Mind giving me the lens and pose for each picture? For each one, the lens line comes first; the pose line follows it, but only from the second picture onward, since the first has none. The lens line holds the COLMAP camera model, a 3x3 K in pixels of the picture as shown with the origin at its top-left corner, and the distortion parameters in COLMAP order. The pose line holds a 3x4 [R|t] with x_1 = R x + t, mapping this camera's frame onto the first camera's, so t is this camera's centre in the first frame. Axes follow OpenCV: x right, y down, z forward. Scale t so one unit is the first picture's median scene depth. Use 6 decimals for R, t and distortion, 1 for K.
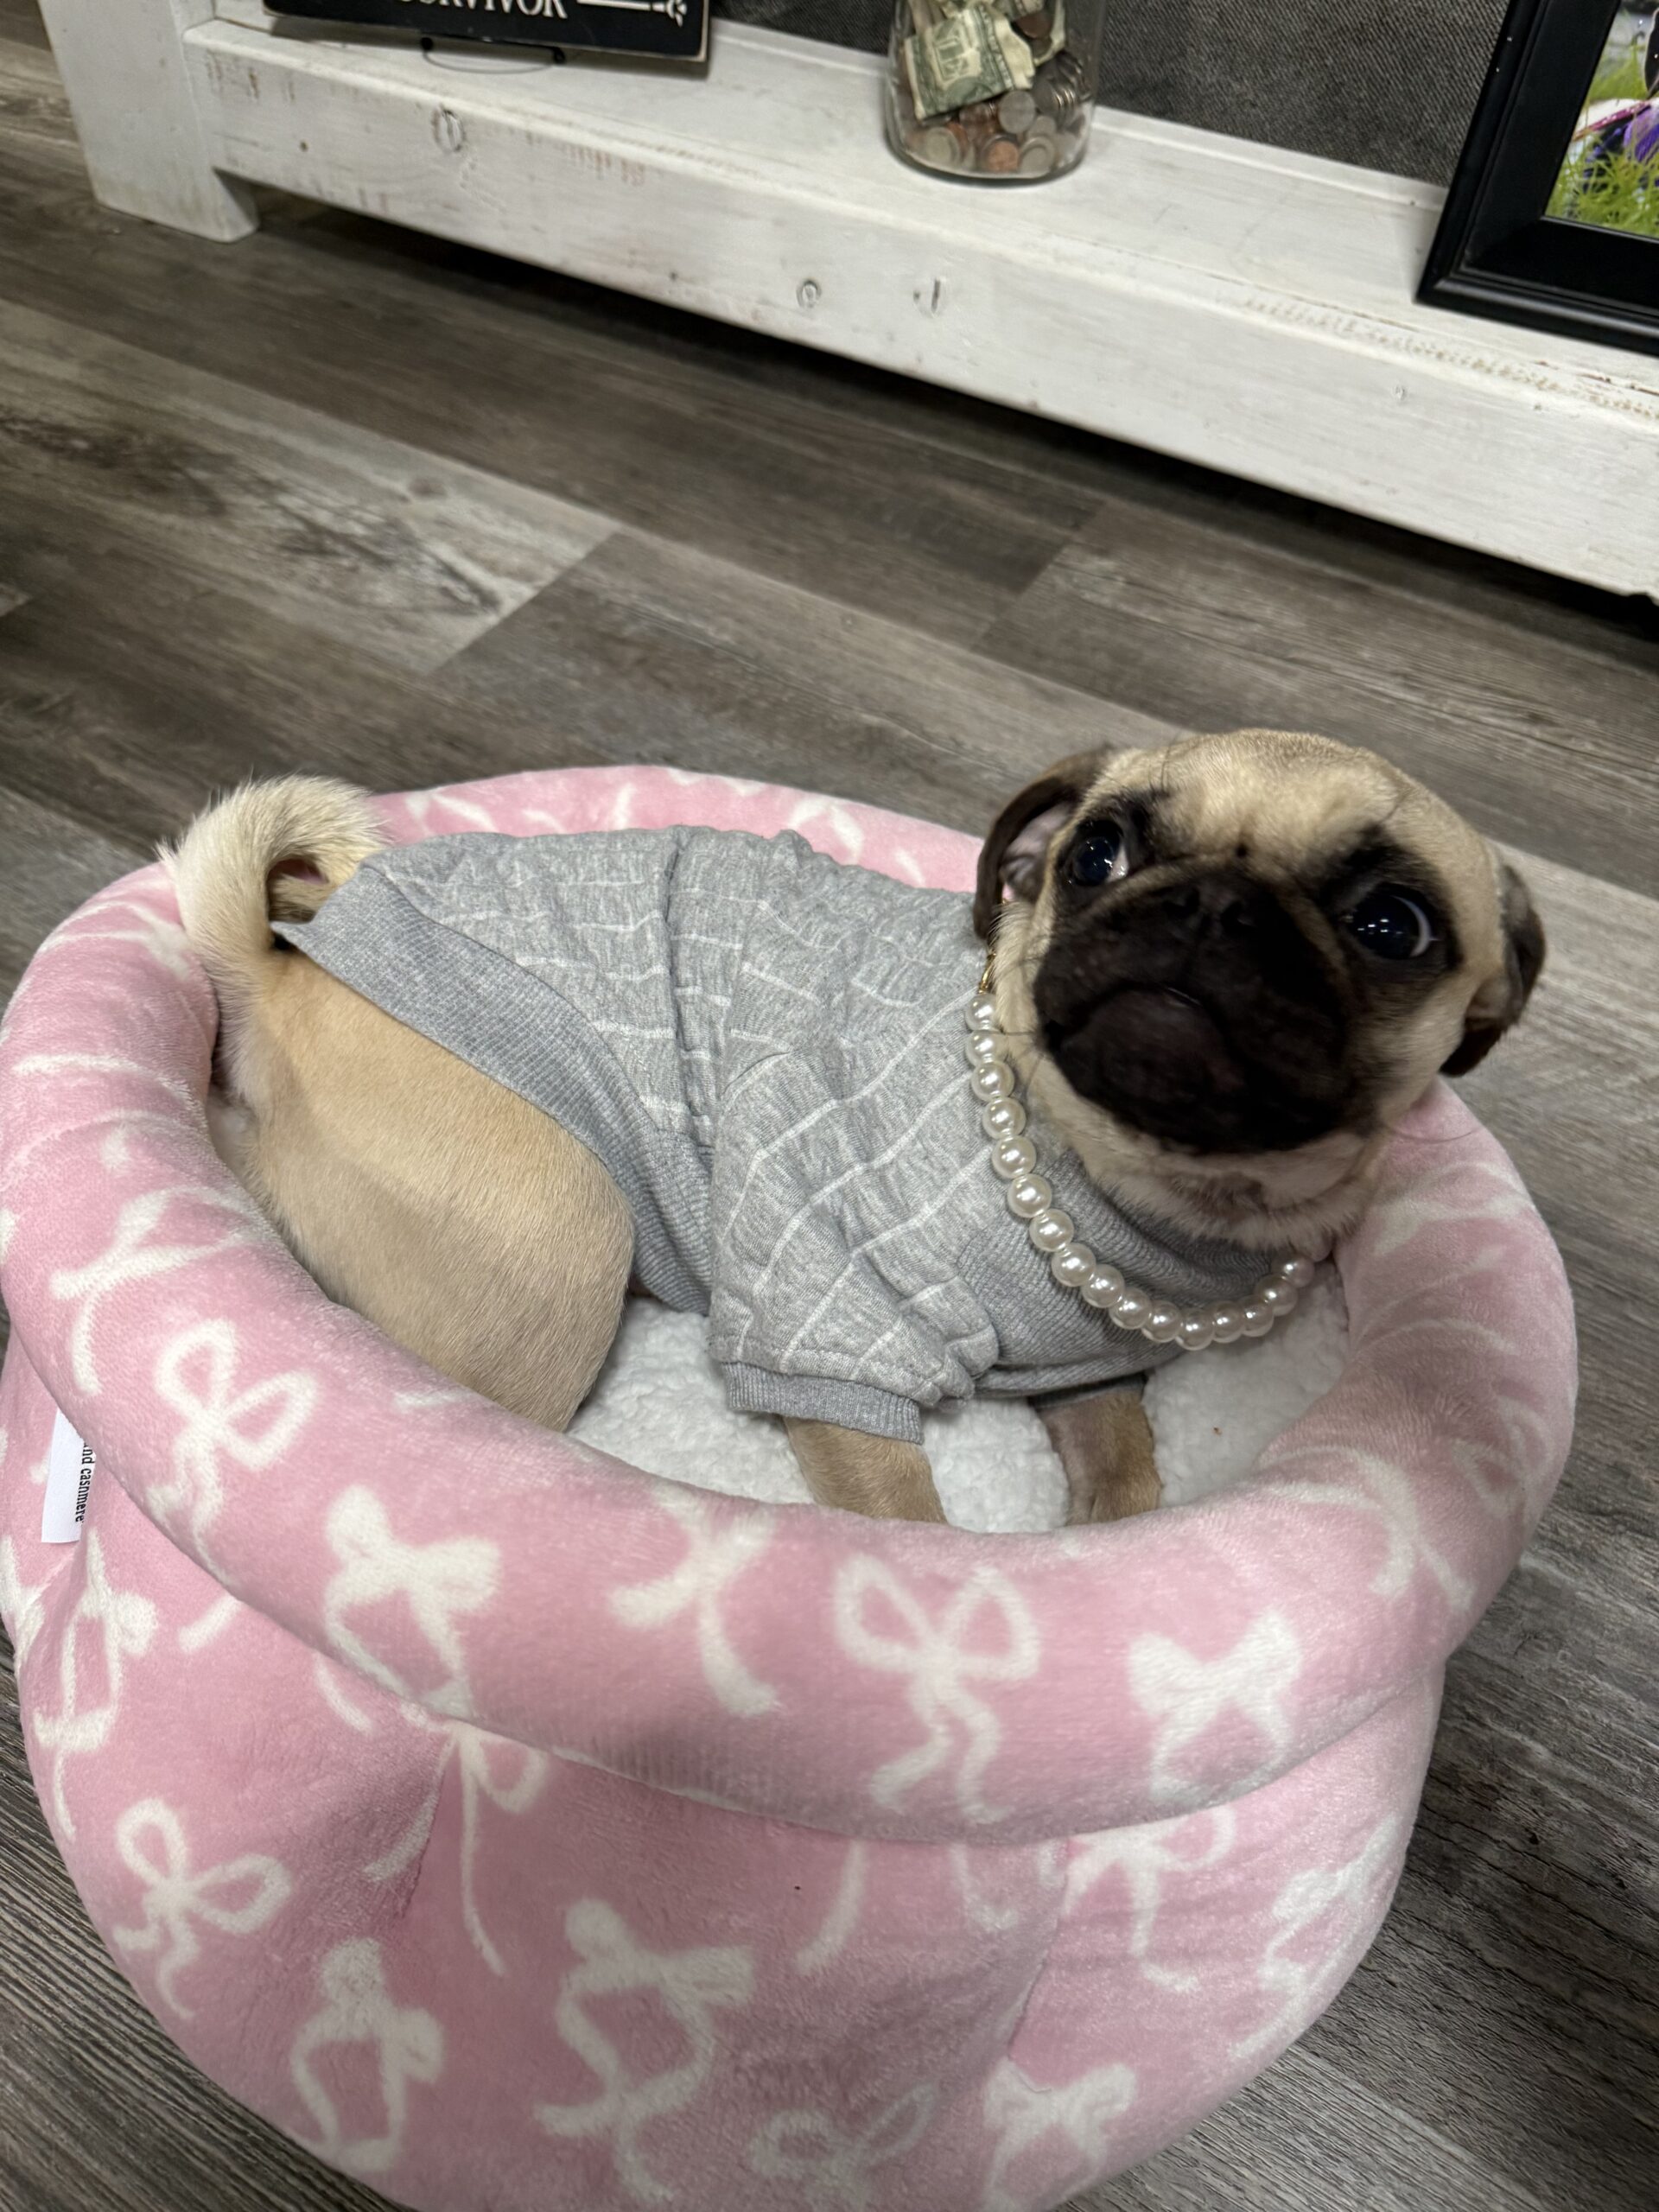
lens RADIAL K [[1556.3, 0, 816.4], [0, 1556.3, 1106.4], [0, 0, 1]] dist [-0.012924, -0.010174]
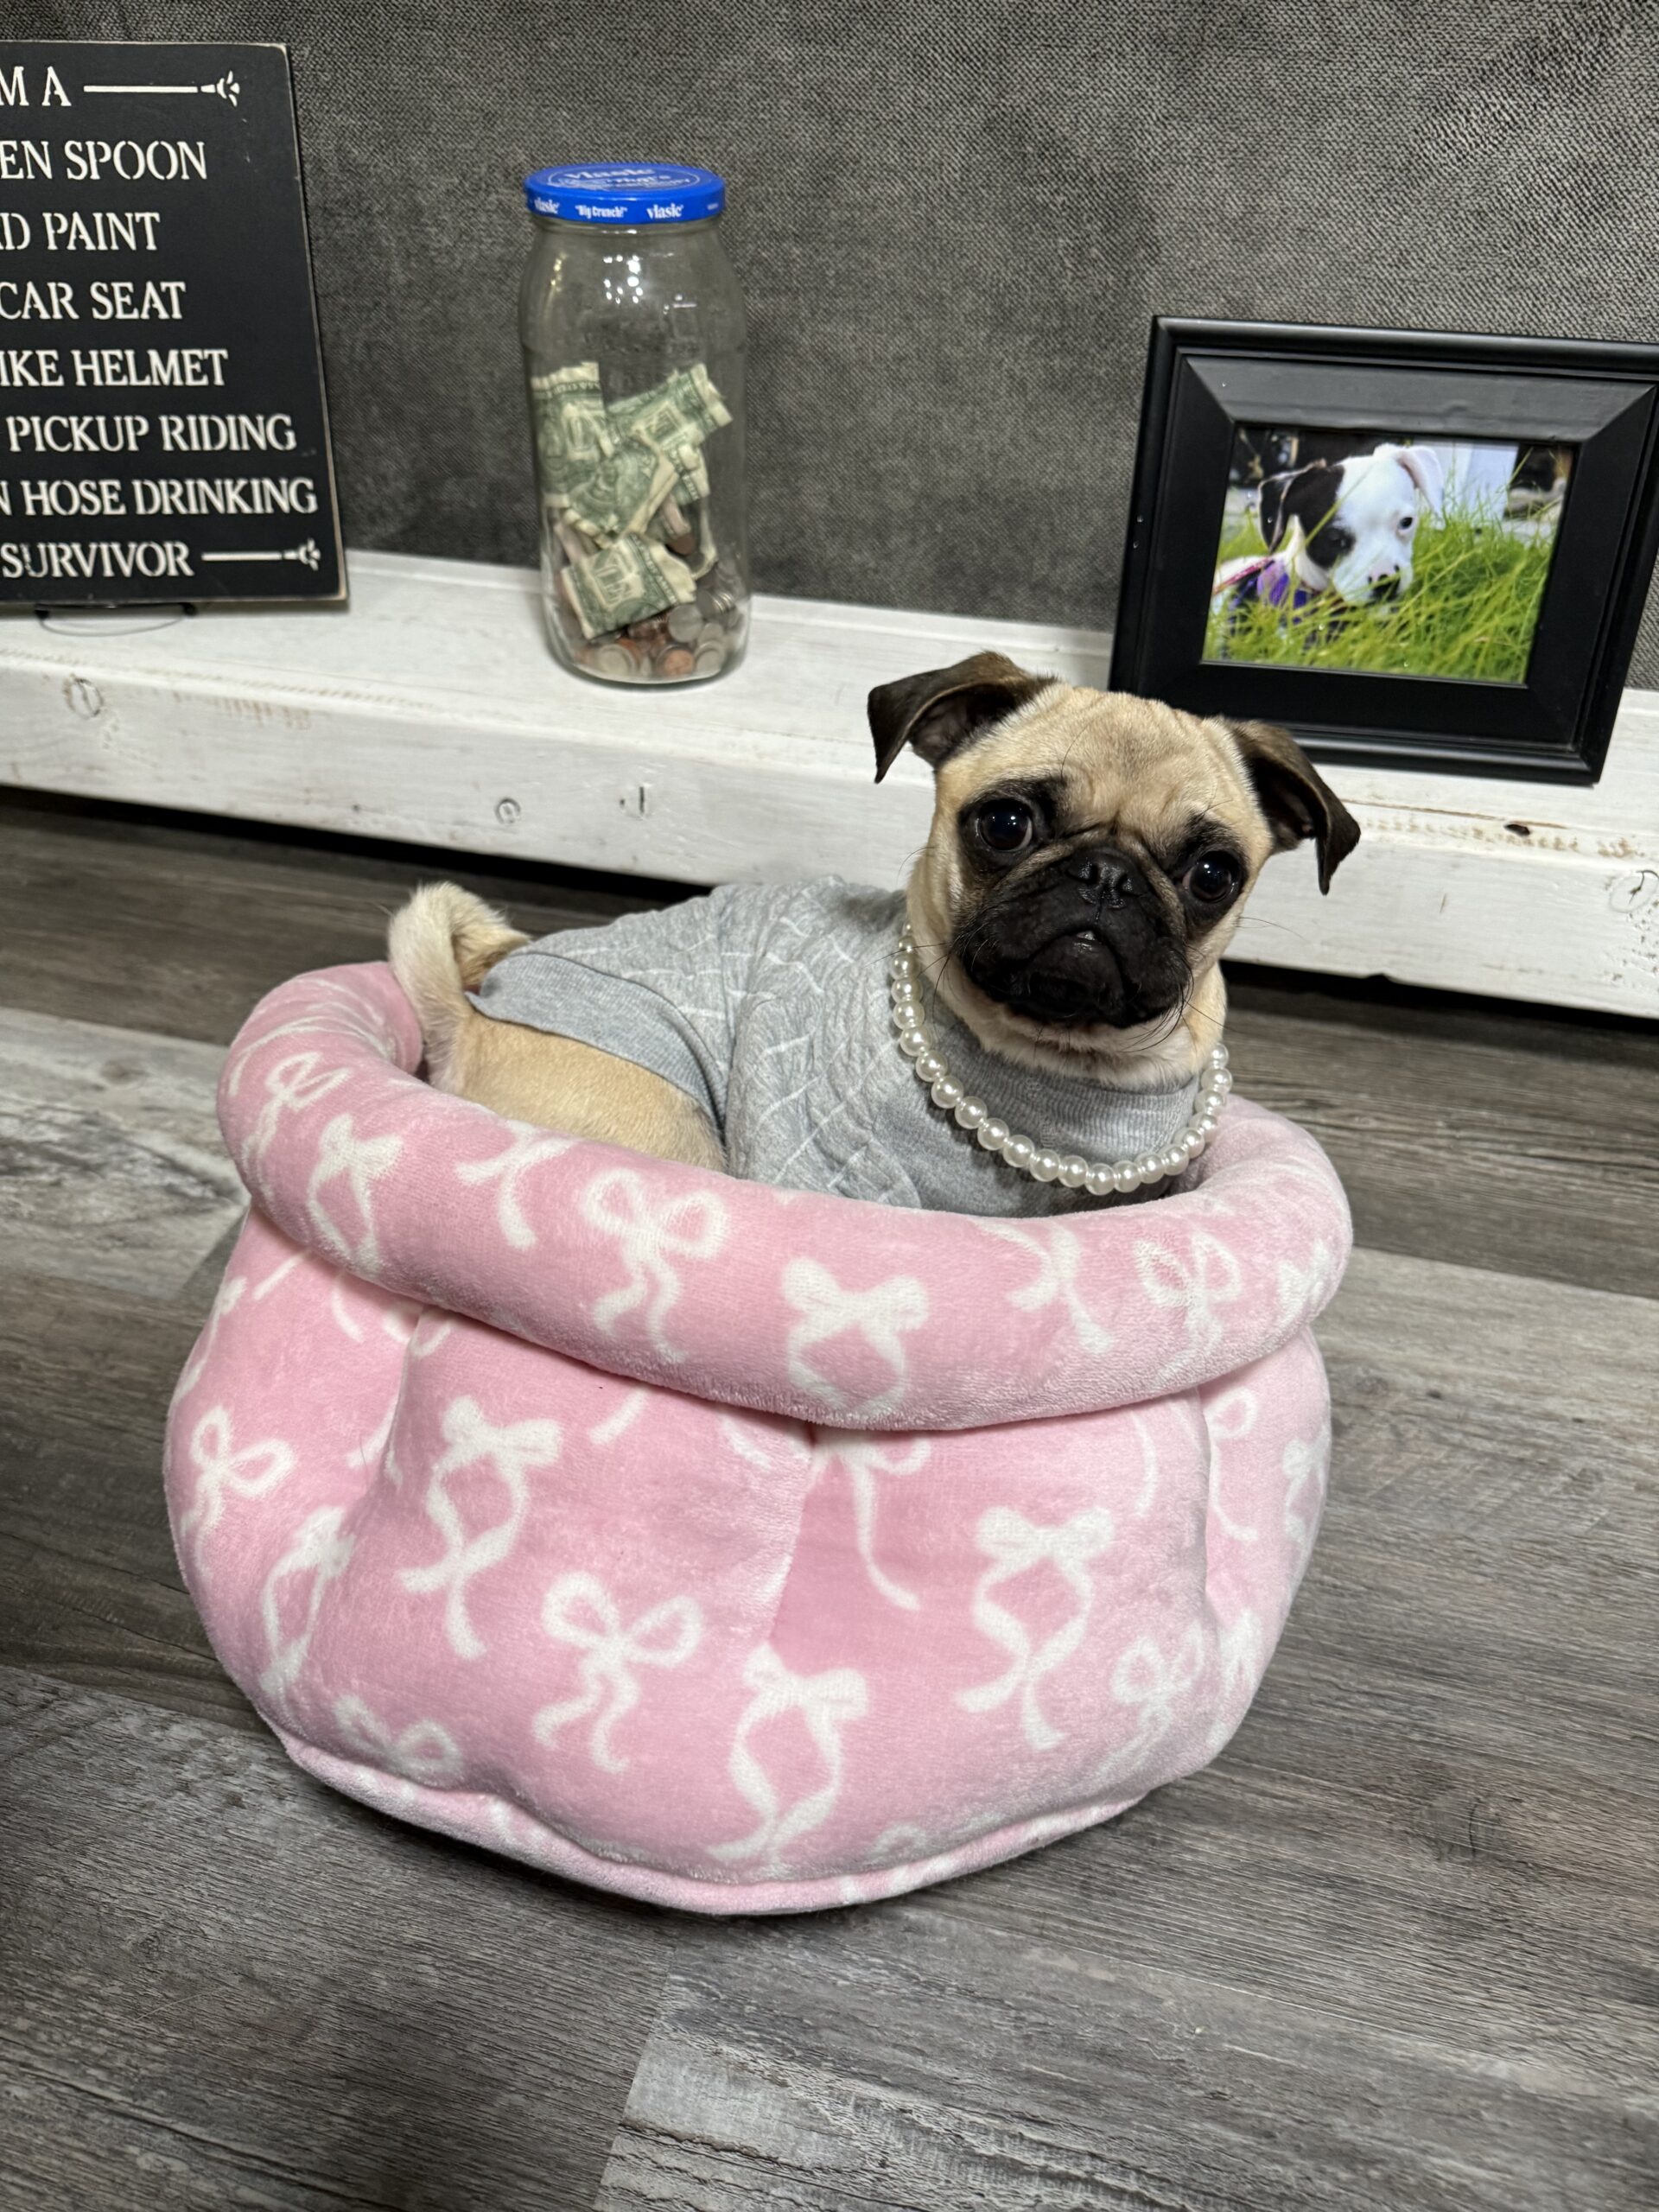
lens RADIAL K [[1556.3, 0, 832.4], [0, 1556.3, 1111.8], [0, 0, 1]] dist [-0.012924, -0.010174]
pose [[0.956706, -0.189418, 0.220985, -0.064631], [0.230599, 0.956552, -0.178415, -0.128636], [-0.177589, 0.221649, 0.958819, 0.070552]]
